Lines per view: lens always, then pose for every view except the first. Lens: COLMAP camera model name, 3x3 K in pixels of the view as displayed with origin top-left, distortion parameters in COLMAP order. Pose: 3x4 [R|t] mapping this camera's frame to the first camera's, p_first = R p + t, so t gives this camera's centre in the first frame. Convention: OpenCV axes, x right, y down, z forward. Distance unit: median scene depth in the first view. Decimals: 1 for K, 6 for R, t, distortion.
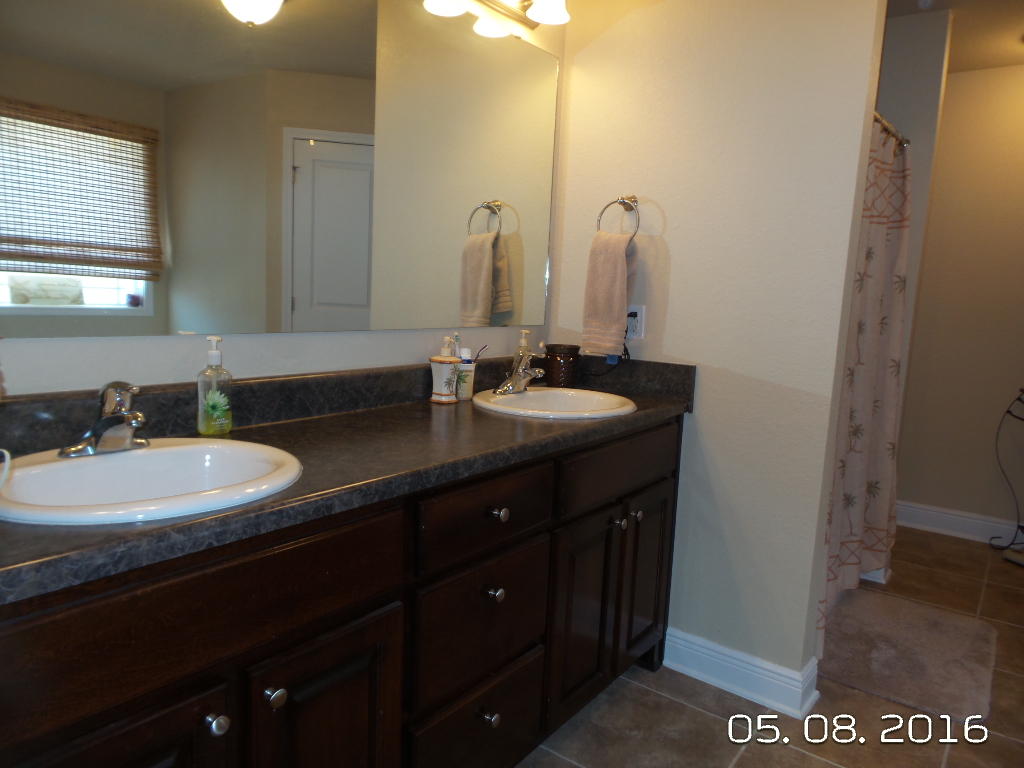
lens RADIAL K [[696.7, 0, 522.0], [0, 696.7, 379.8], [0, 0, 1]] dist [-0.015591, 0.010717]
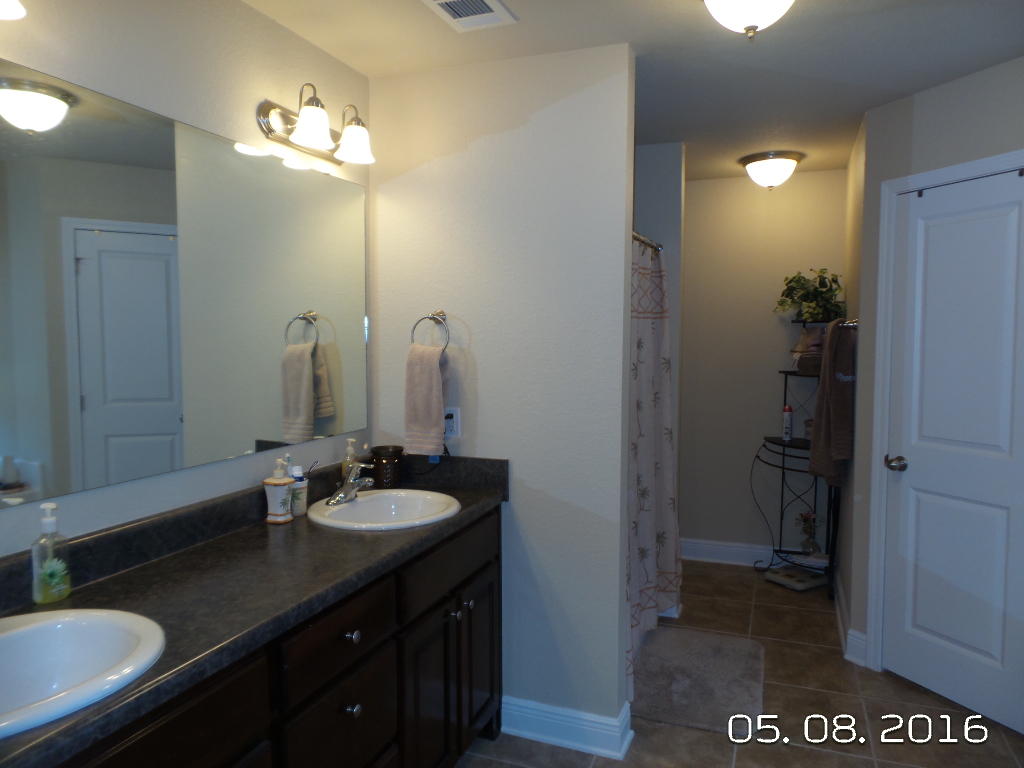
lens RADIAL K [[696.7, 0, 514.1], [0, 696.7, 379.8], [0, 0, 1]] dist [-0.015591, 0.010717]
pose [[0.961820, -0.067381, 0.265260, -0.033146], [0.082673, 0.995473, -0.046899, -0.093264], [-0.260899, 0.067038, 0.963036, -0.103601]]
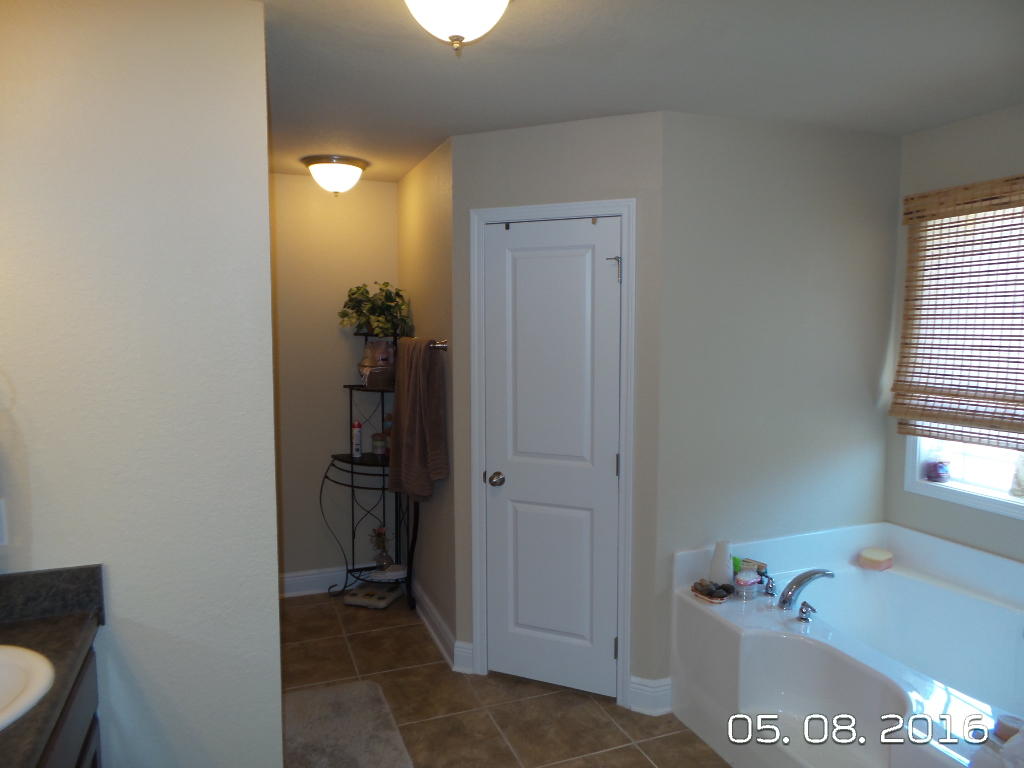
lens RADIAL K [[696.7, 0, 494.3], [0, 696.7, 380.6], [0, 0, 1]] dist [-0.015591, 0.010717]
pose [[0.531635, -0.122037, 0.838136, -0.139684], [0.129976, 0.989599, 0.061647, -0.209004], [-0.836941, 0.076164, 0.541967, 0.184322]]
